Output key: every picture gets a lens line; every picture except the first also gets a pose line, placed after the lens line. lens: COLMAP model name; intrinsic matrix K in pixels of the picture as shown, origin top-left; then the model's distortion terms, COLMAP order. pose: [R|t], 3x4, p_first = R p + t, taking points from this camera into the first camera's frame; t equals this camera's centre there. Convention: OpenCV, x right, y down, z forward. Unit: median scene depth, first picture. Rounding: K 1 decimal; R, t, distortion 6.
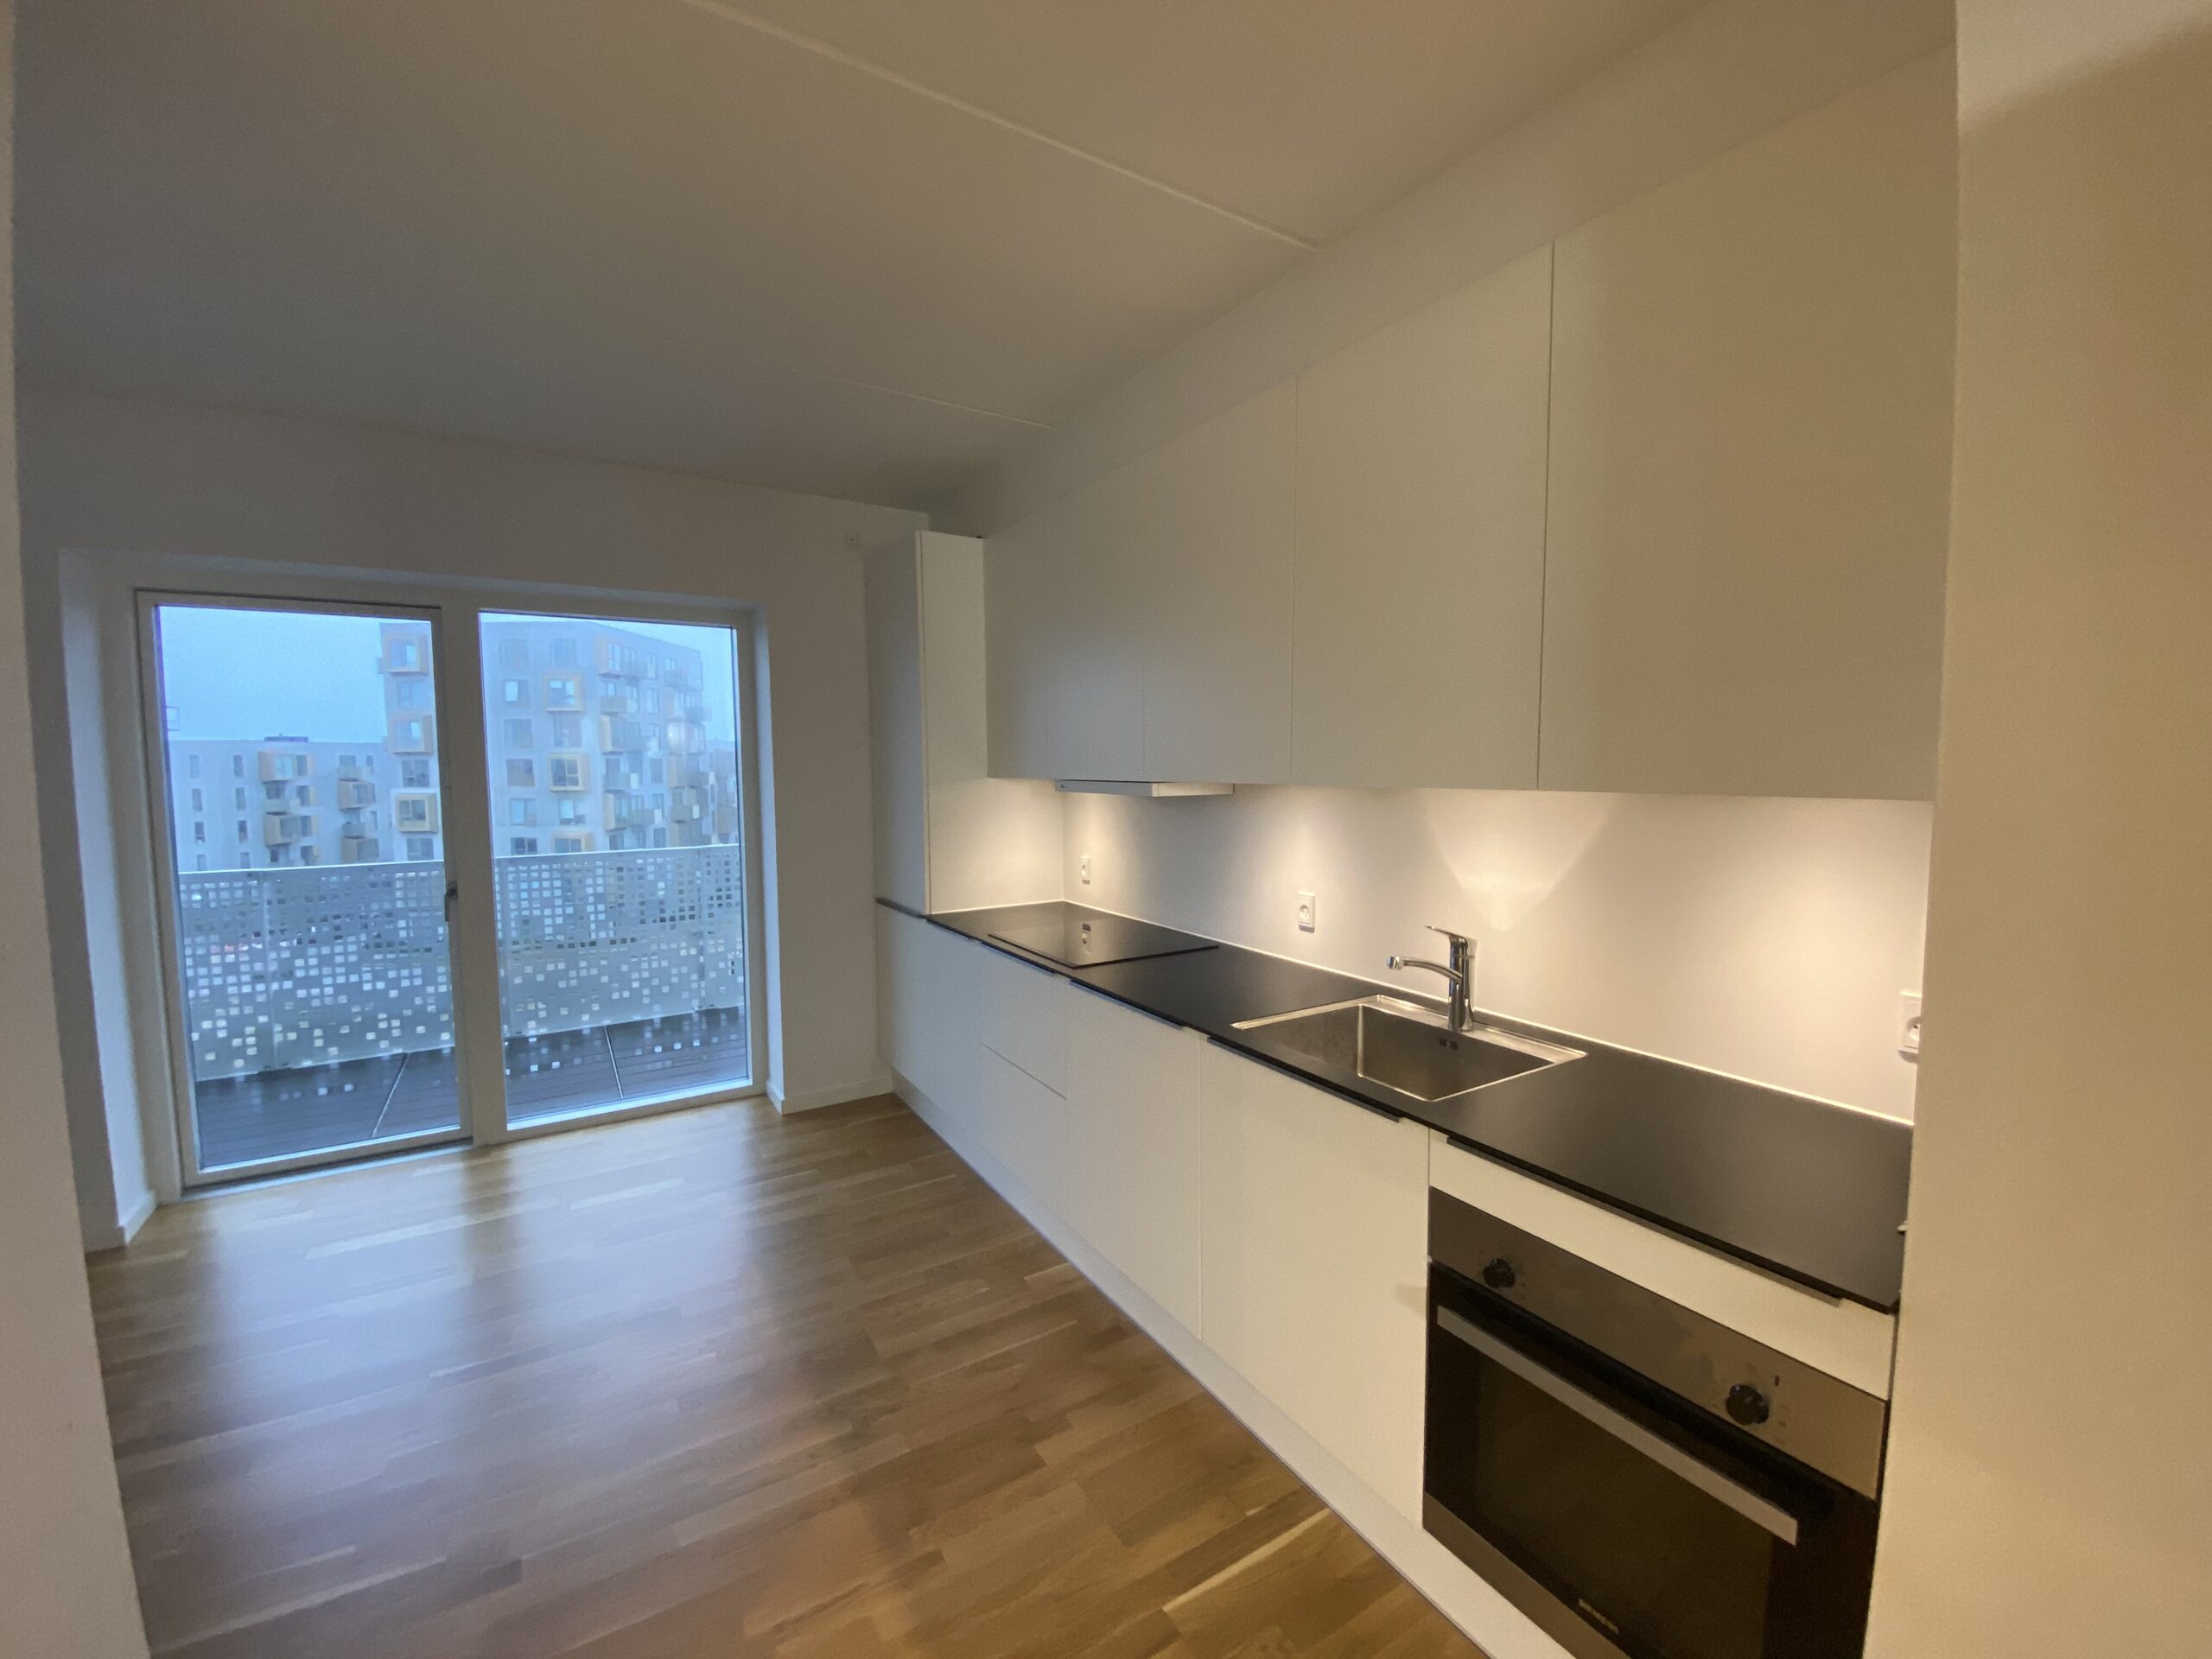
lens RADIAL K [[889.1, 0, 1108.5], [0, 889.1, 817.1], [0, 0, 1]] dist [-0.017635, -0.003948]
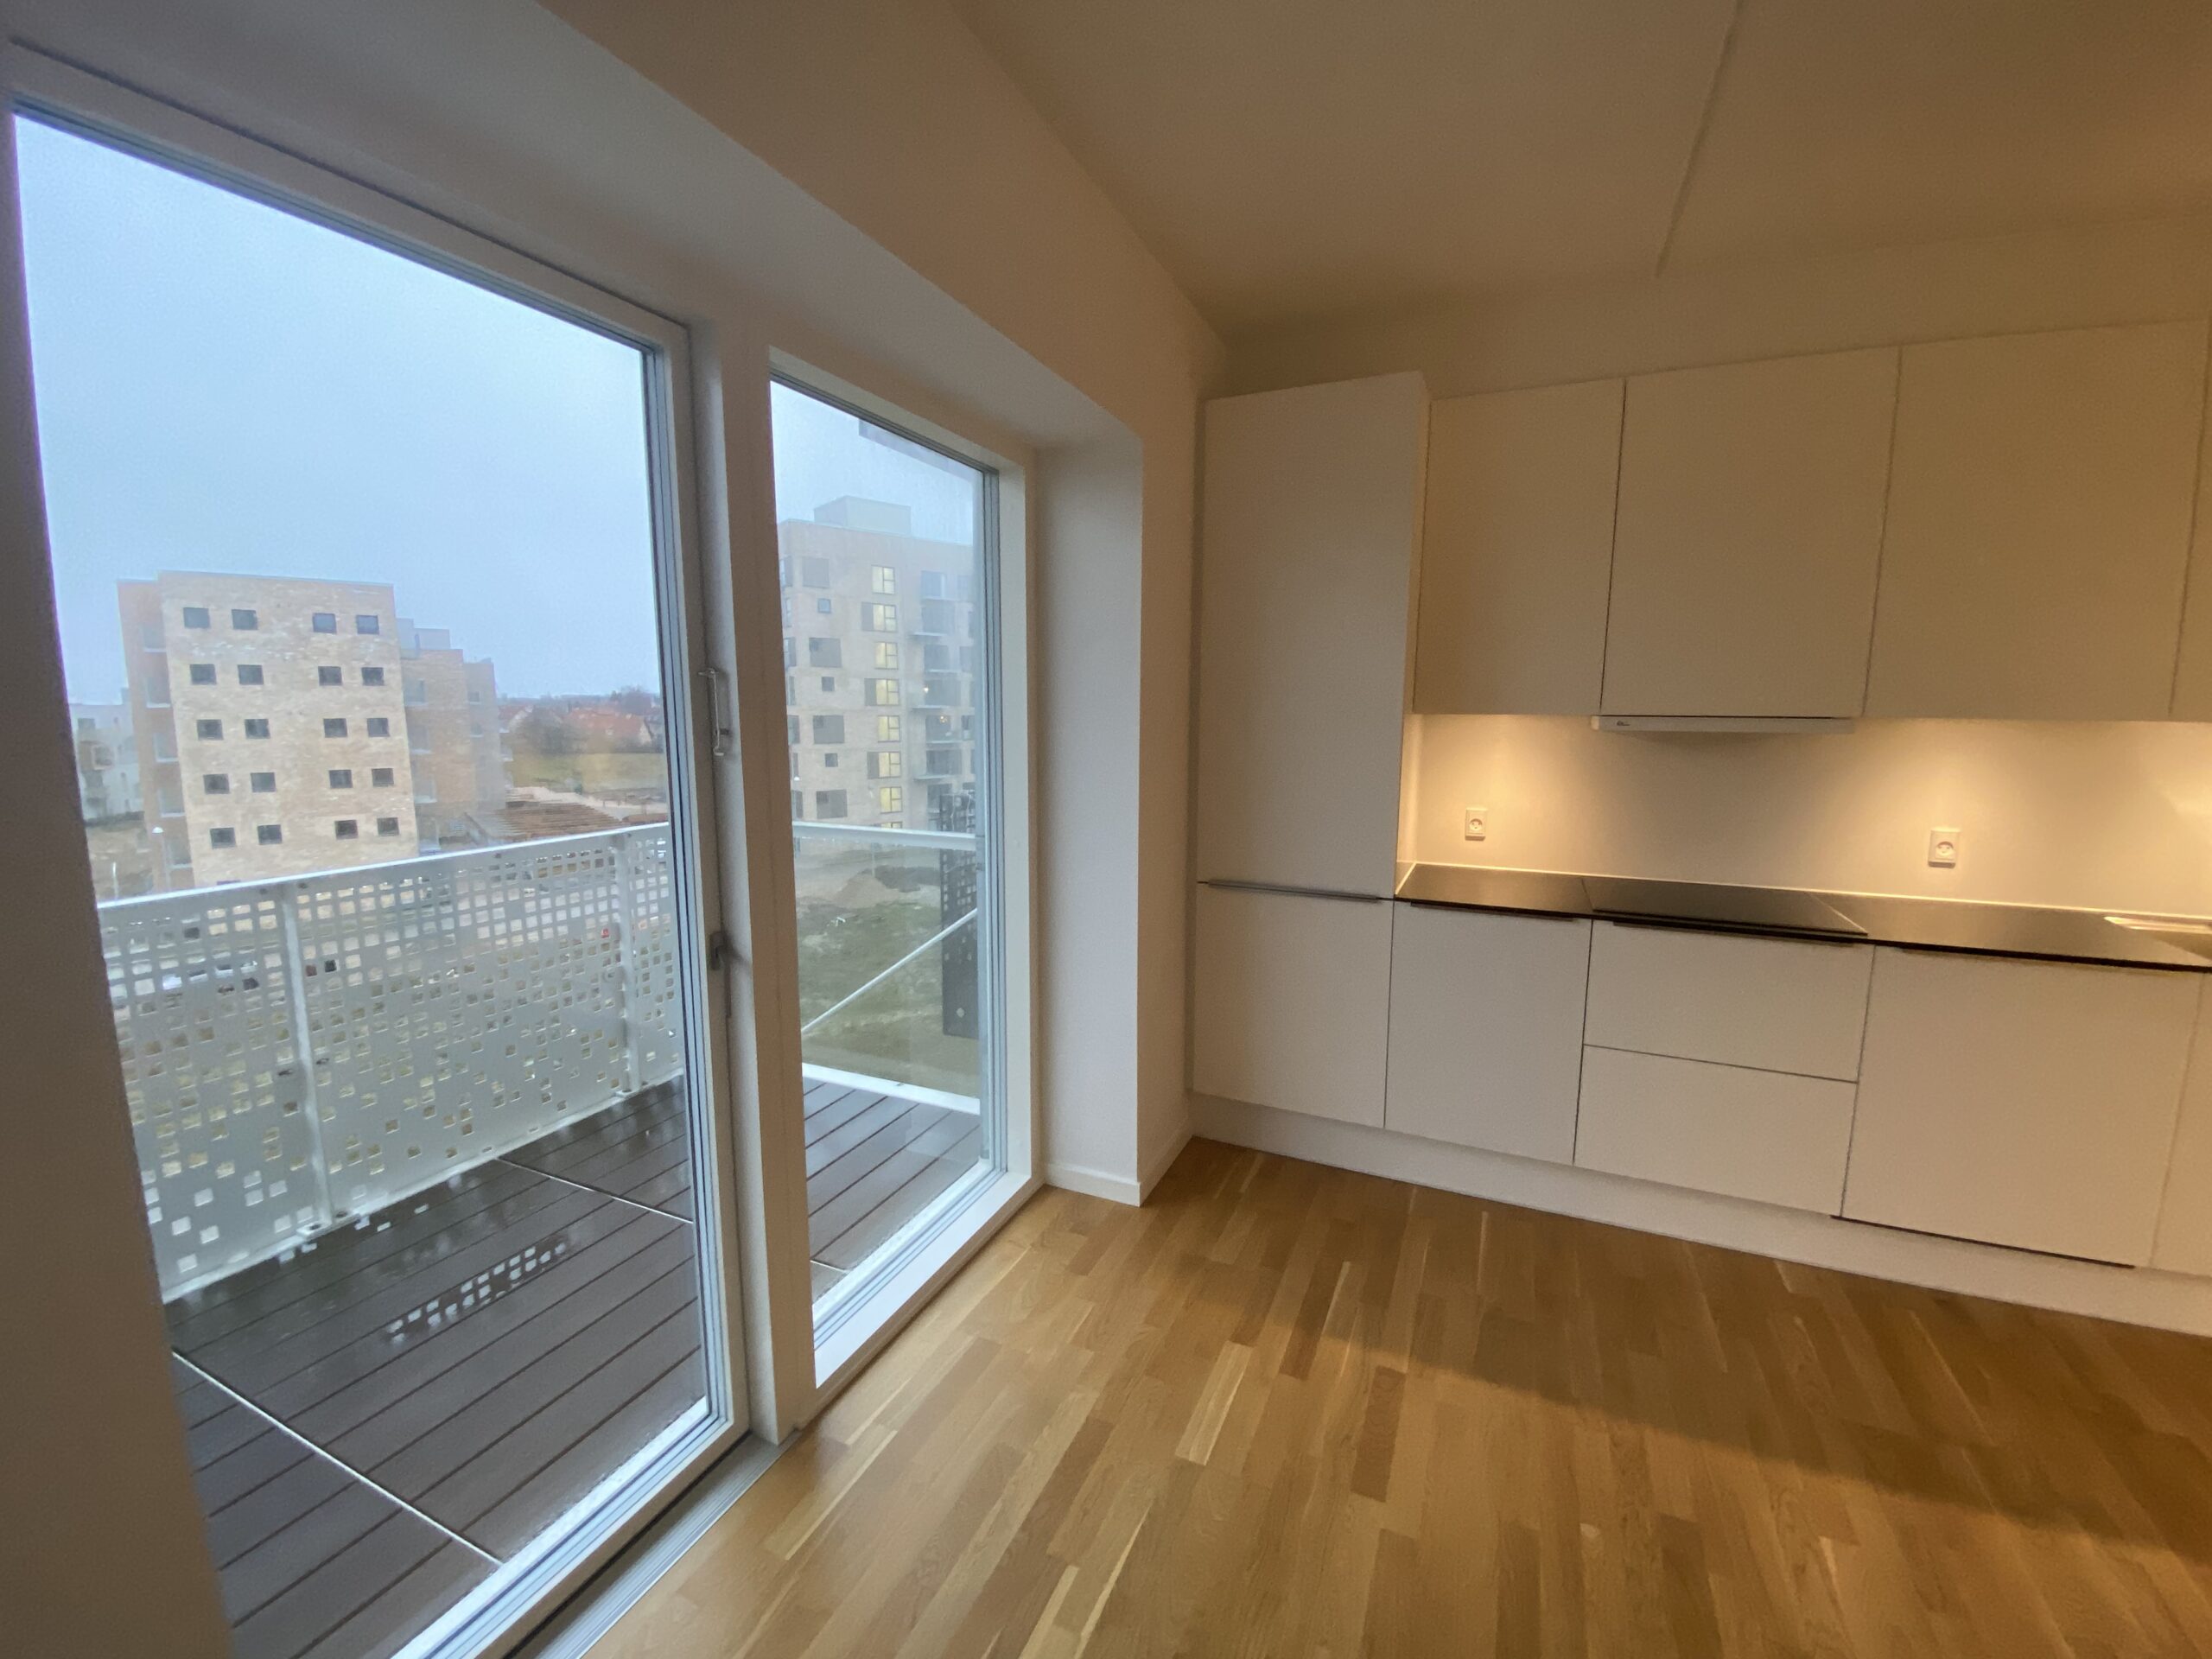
lens RADIAL K [[889.1, 0, 1113.7], [0, 889.1, 829.9], [0, 0, 1]] dist [-0.017635, -0.003948]
pose [[0.831782, -0.058976, 0.551961, -0.959184], [0.022308, 0.997088, 0.072921, -0.007652], [-0.554655, -0.048342, 0.830675, 0.593298]]
